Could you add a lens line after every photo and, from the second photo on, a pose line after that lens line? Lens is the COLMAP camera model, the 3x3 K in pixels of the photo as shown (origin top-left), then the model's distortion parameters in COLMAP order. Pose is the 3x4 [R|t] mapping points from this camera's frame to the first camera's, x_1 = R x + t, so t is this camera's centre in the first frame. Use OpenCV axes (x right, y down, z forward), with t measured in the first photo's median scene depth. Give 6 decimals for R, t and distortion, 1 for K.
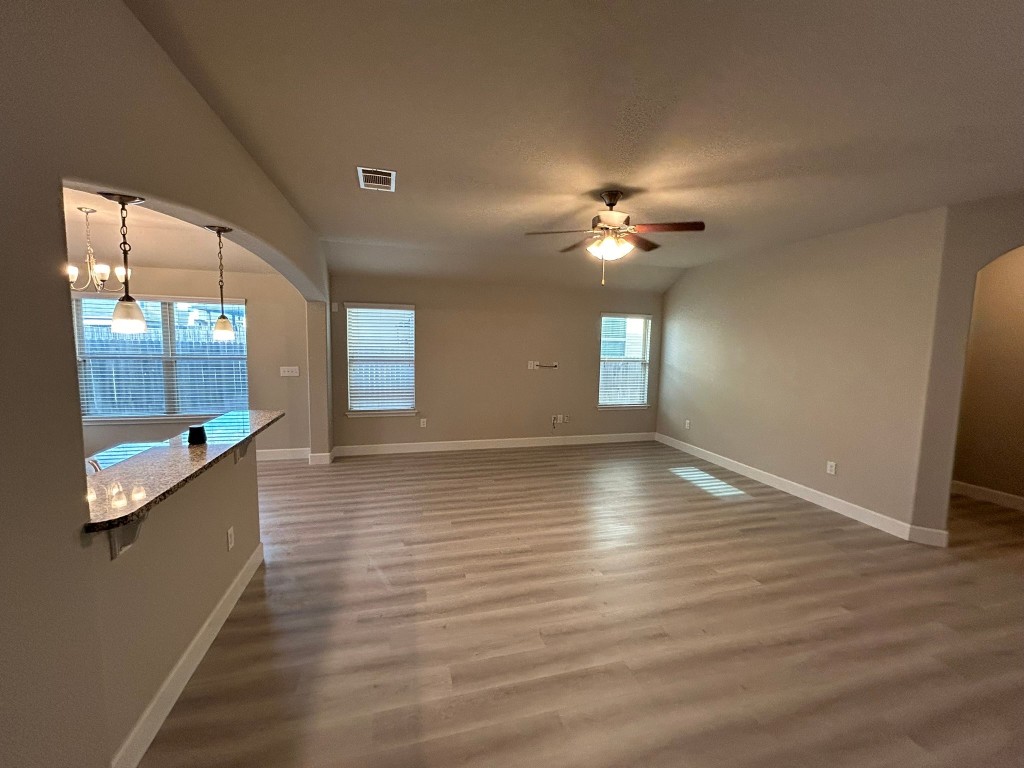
lens RADIAL K [[413.0, 0, 511.1], [0, 413.0, 381.2], [0, 0, 1]] dist [-0.000563, 0.000916]
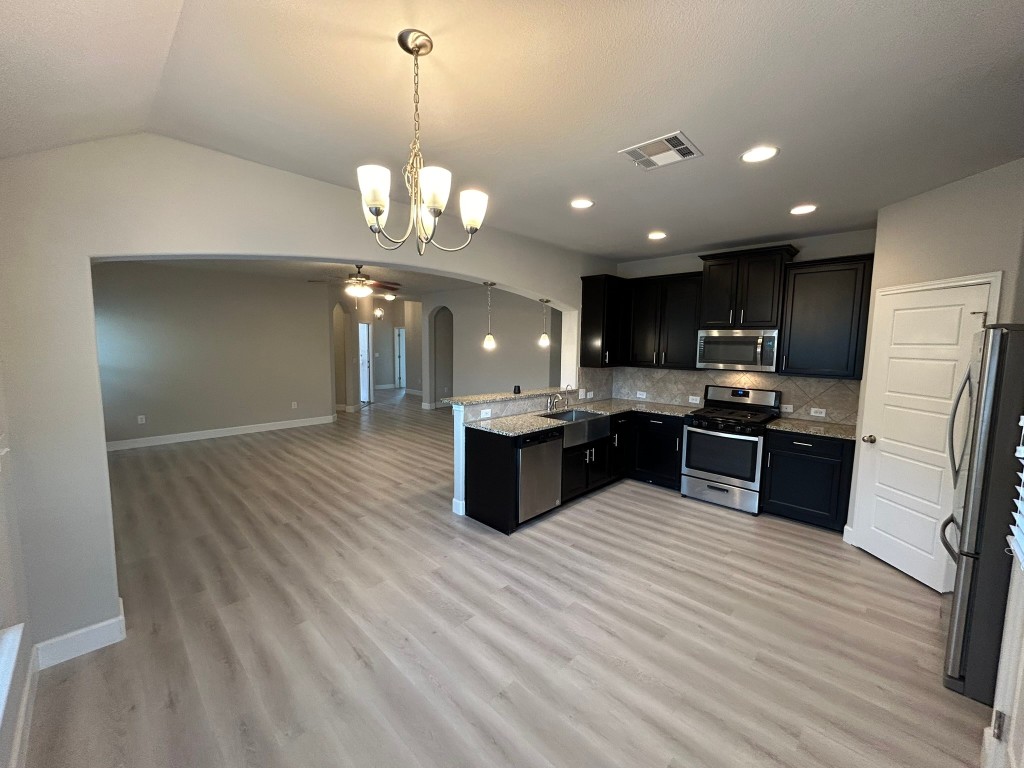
lens RADIAL K [[413.0, 0, 511.1], [0, 413.0, 381.2], [0, 0, 1]] dist [-0.000563, 0.000916]
pose [[-0.501523, -0.108537, 0.858309, -1.220117], [0.064303, 0.984679, 0.162090, -0.127896], [-0.862751, 0.136484, -0.486860, 0.969625]]
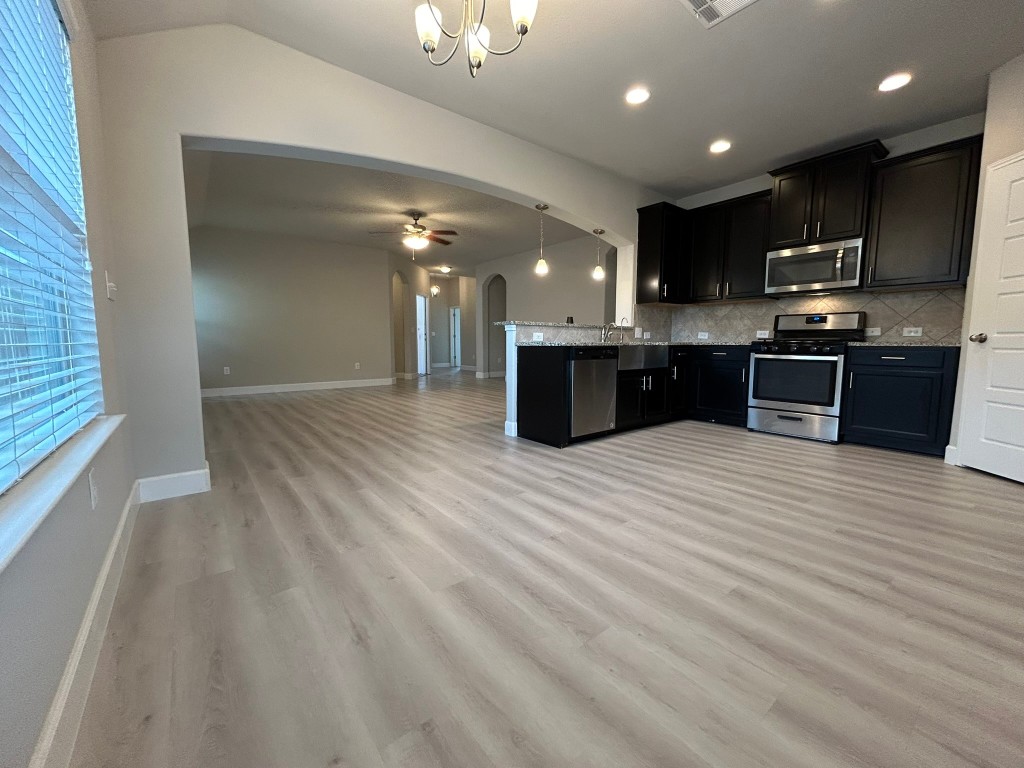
lens RADIAL K [[413.0, 0, 511.1], [0, 413.0, 381.2], [0, 0, 1]] dist [-0.000563, 0.000916]
pose [[-0.386187, -0.108015, 0.916075, -1.234253], [0.084650, 0.984780, 0.151801, 0.039103], [-0.918528, 0.136169, -0.371165, 0.987103]]
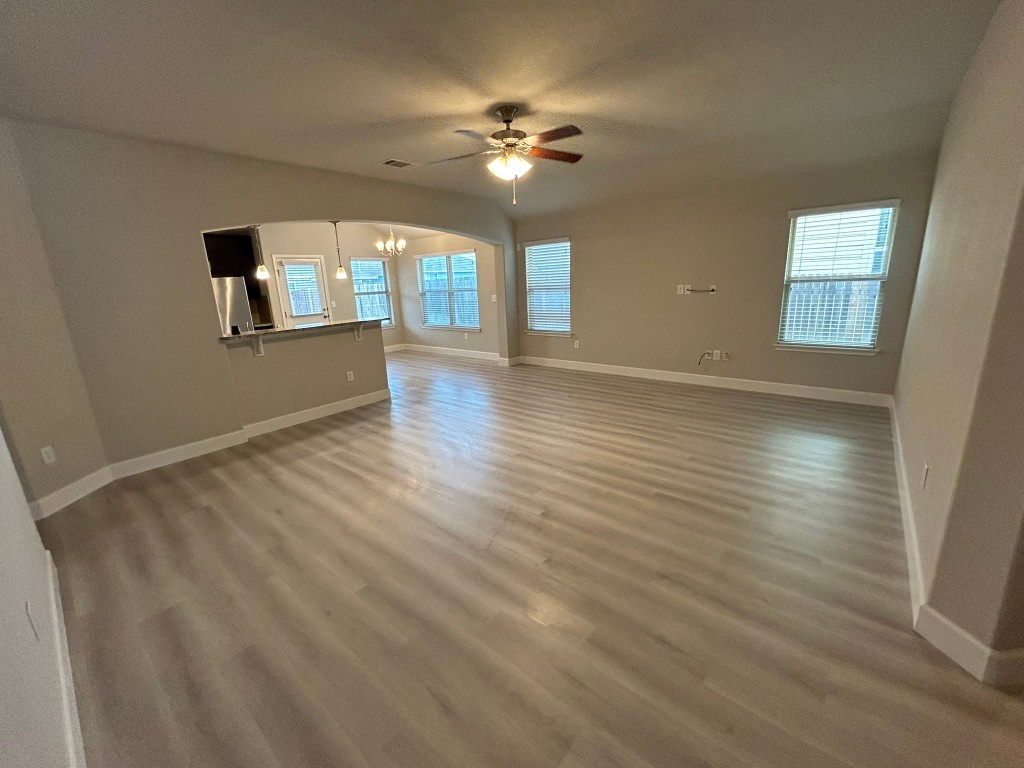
lens RADIAL K [[413.0, 0, 511.1], [0, 413.0, 381.2], [0, 0, 1]] dist [-0.000563, 0.000916]
pose [[0.565593, 0.152436, -0.810473, 0.816100], [-0.025319, 0.985515, 0.167690, 0.020544], [0.824295, -0.074324, 0.561260, 0.277301]]
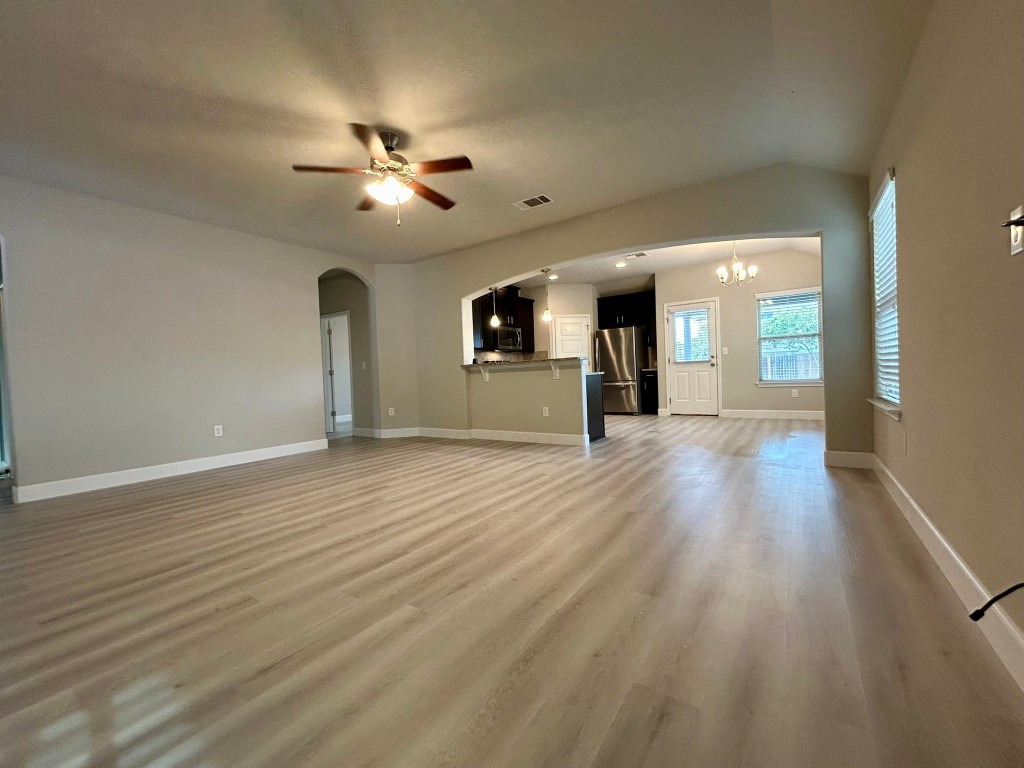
lens RADIAL K [[413.0, 0, 511.1], [0, 413.0, 381.2], [0, 0, 1]] dist [-0.000563, 0.000916]
pose [[-0.768412, 0.023763, -0.639514, 0.468068], [-0.037348, 0.995942, 0.081884, 0.027893], [0.638864, 0.086805, -0.764407, 1.402859]]
